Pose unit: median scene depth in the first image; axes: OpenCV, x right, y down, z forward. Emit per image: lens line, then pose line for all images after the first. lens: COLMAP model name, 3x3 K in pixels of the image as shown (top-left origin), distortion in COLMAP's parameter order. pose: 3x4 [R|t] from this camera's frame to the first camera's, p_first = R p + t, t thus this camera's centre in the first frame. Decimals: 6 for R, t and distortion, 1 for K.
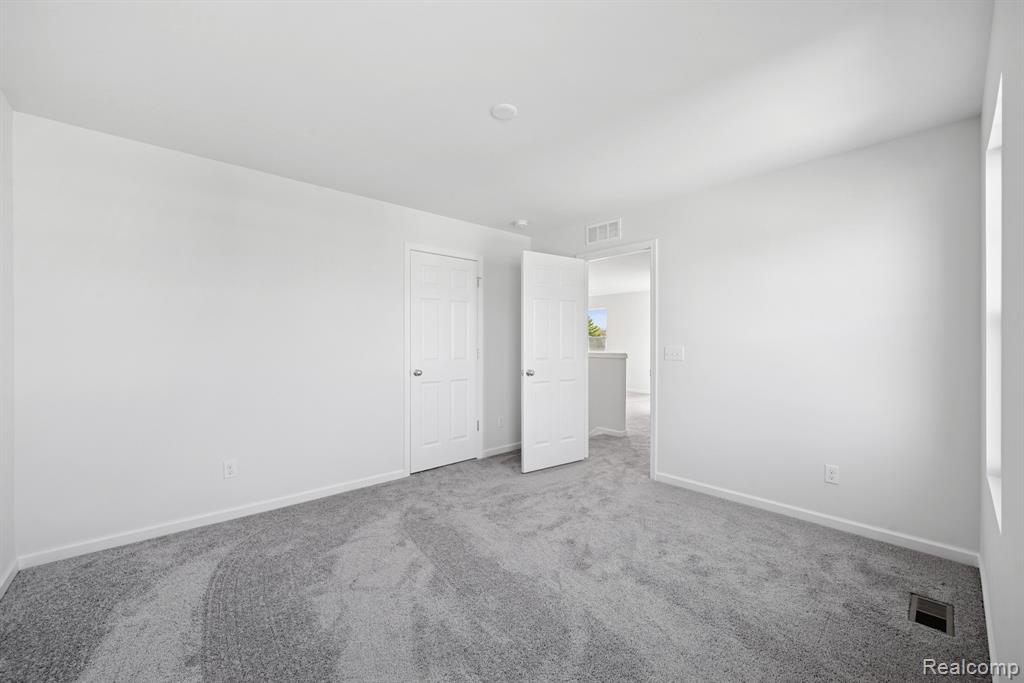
lens RADIAL K [[403.0, 0, 507.9], [0, 403.0, 341.0], [0, 0, 1]] dist [0.001896, -0.000077]
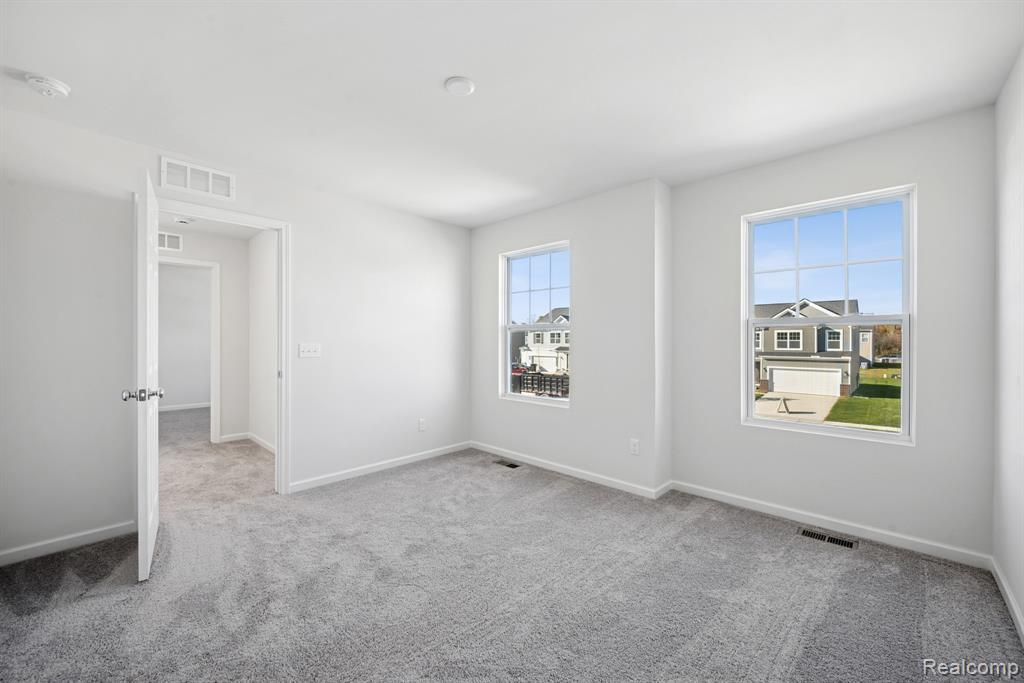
lens RADIAL K [[403.0, 0, 509.7], [0, 403.0, 342.9], [0, 0, 1]] dist [0.001896, -0.000077]
pose [[-0.077823, -0.003496, 0.996961, -0.689100], [-0.004018, 0.999987, 0.003193, 0.008560], [-0.996959, -0.003758, -0.077836, 0.717578]]
